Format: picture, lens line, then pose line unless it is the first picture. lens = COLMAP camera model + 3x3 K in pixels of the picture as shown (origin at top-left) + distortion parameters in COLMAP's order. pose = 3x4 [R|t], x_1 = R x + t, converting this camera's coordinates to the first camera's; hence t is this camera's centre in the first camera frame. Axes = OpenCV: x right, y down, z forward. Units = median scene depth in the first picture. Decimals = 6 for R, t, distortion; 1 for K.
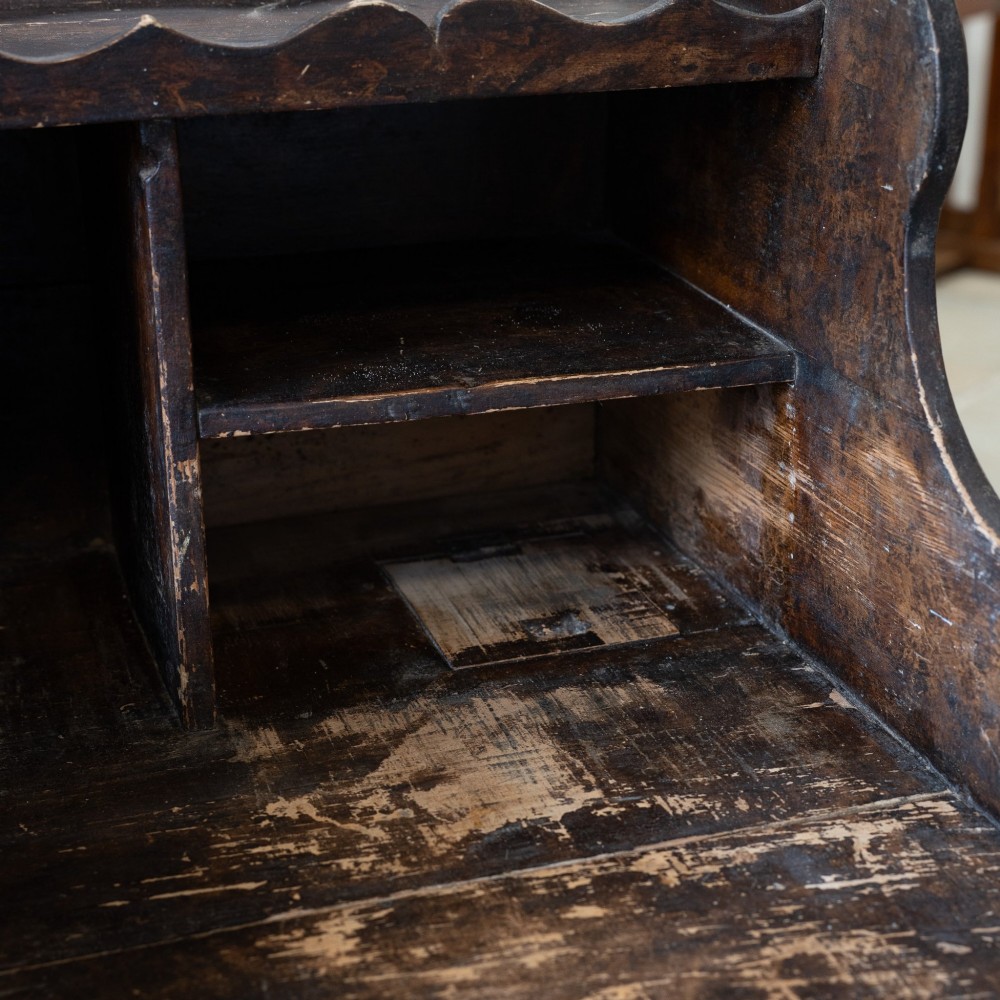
lens RADIAL K [[2003.6, 0, 500.0], [0, 2003.6, 500.0], [0, 0, 1]] dist [0.086551, 0.283356]
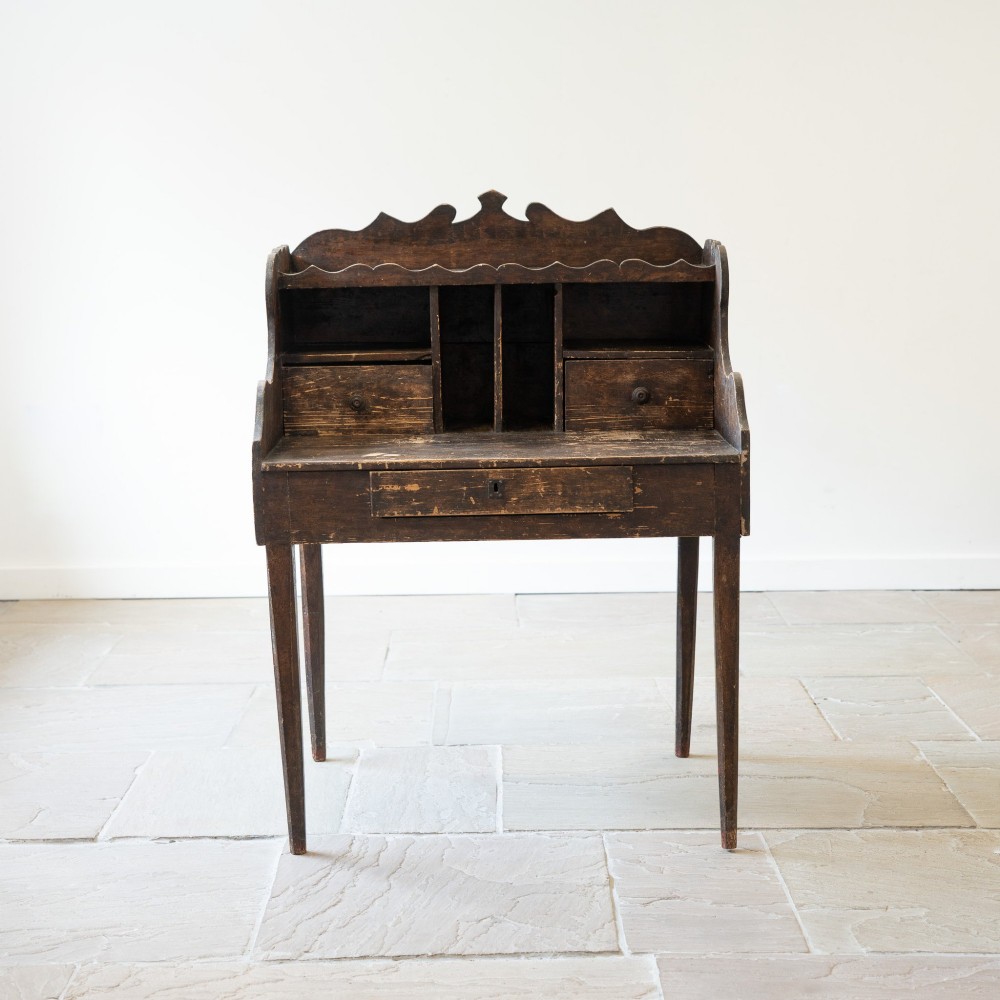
lens RADIAL K [[1927.5, 0, 500.0], [0, 1927.5, 500.0], [0, 0, 1]] dist [0.098182, 0.035942]
pose [[0.948779, 0.049422, -0.312052, 1.076836], [-0.111212, 0.976719, -0.183446, 1.089596], [0.295720, 0.208753, 0.932186, -2.971056]]
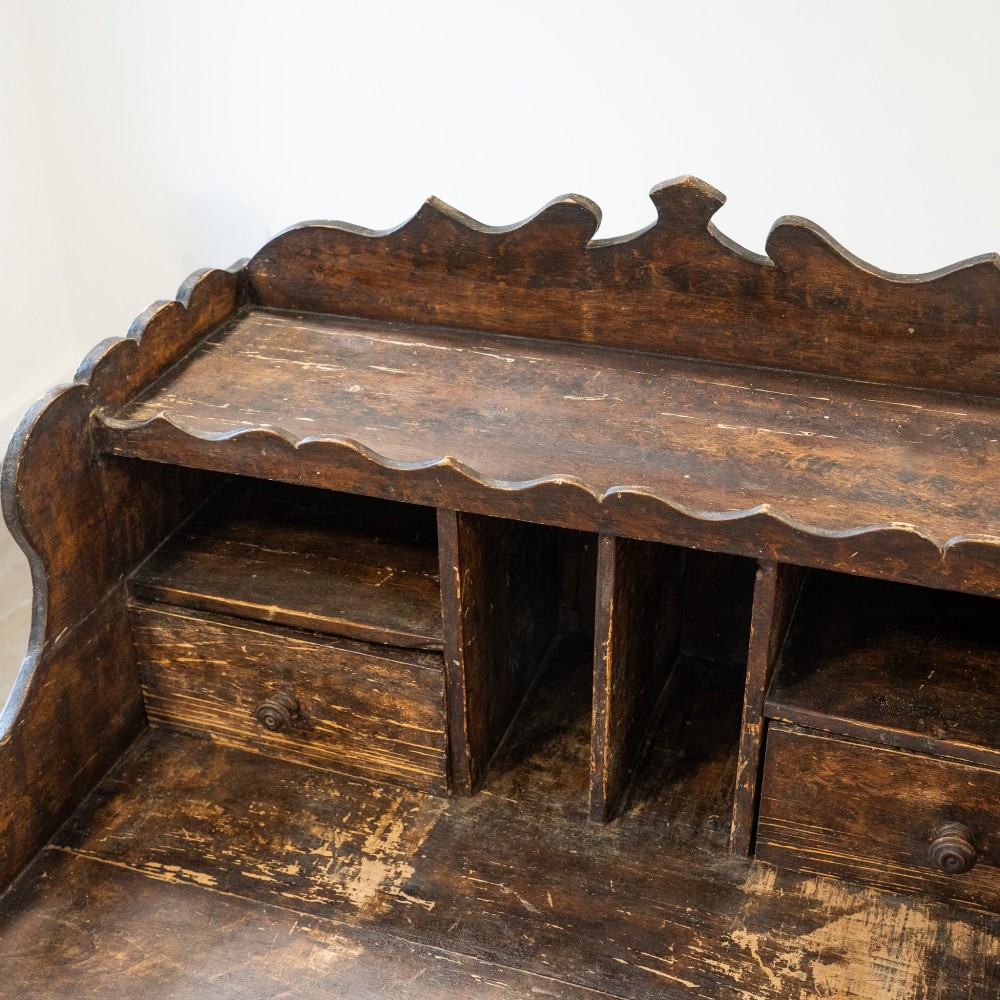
lens RADIAL K [[1484.1, 0, 496.5], [0, 1484.1, 486.5], [0, 0, 1]] dist [-0.086278, 0.158749]
pose [[0.785240, 0.306872, -0.537799, 0.289656], [-0.216420, 0.949791, 0.225962, -0.457419], [0.580138, -0.061044, 0.812228, -0.120889]]
